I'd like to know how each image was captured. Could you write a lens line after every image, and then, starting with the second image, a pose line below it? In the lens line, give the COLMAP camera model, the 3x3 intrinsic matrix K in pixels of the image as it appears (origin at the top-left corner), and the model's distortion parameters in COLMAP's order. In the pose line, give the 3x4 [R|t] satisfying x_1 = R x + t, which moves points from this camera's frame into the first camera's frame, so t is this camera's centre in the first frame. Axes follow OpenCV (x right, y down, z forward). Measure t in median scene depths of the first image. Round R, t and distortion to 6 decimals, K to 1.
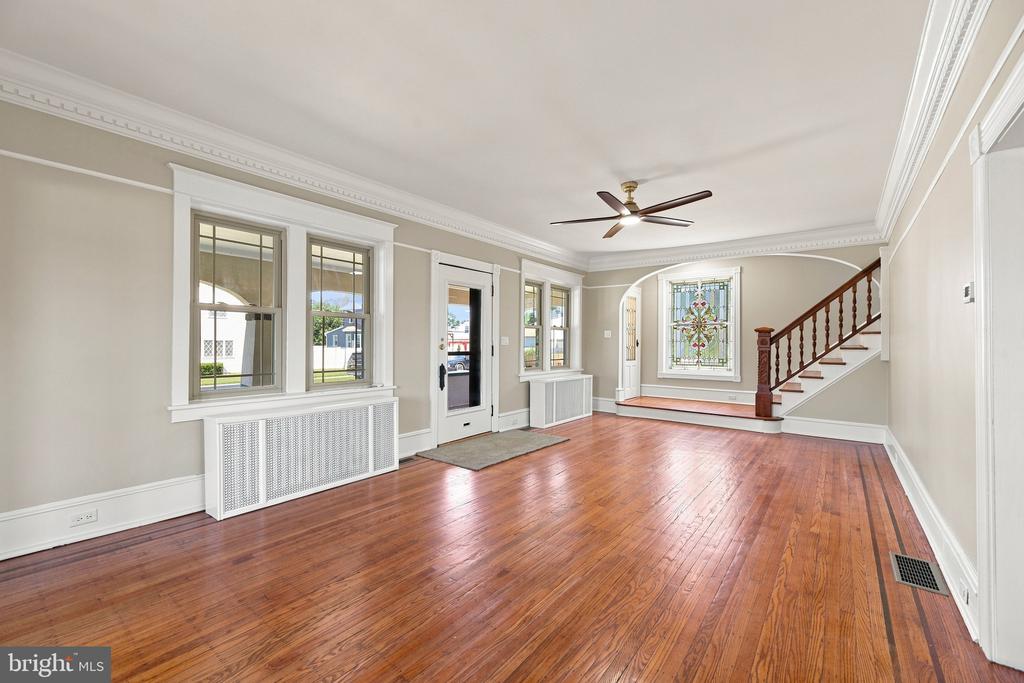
lens RADIAL K [[425.4, 0, 504.8], [0, 425.4, 342.1], [0, 0, 1]] dist [-0.000893, -0.001842]
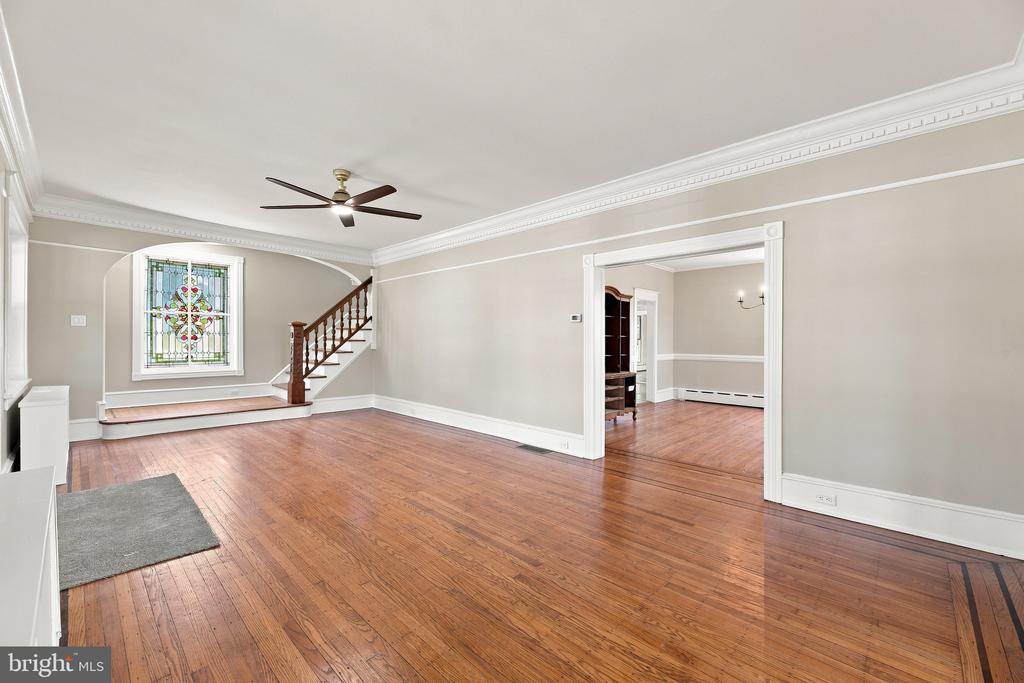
lens RADIAL K [[425.4, 0, 508.4], [0, 425.4, 340.6], [0, 0, 1]] dist [-0.000893, -0.001842]
pose [[0.095067, -0.006840, 0.995447, -0.428165], [-0.010826, 0.999910, 0.007905, -0.000841], [-0.995412, -0.011528, 0.094985, 0.360131]]
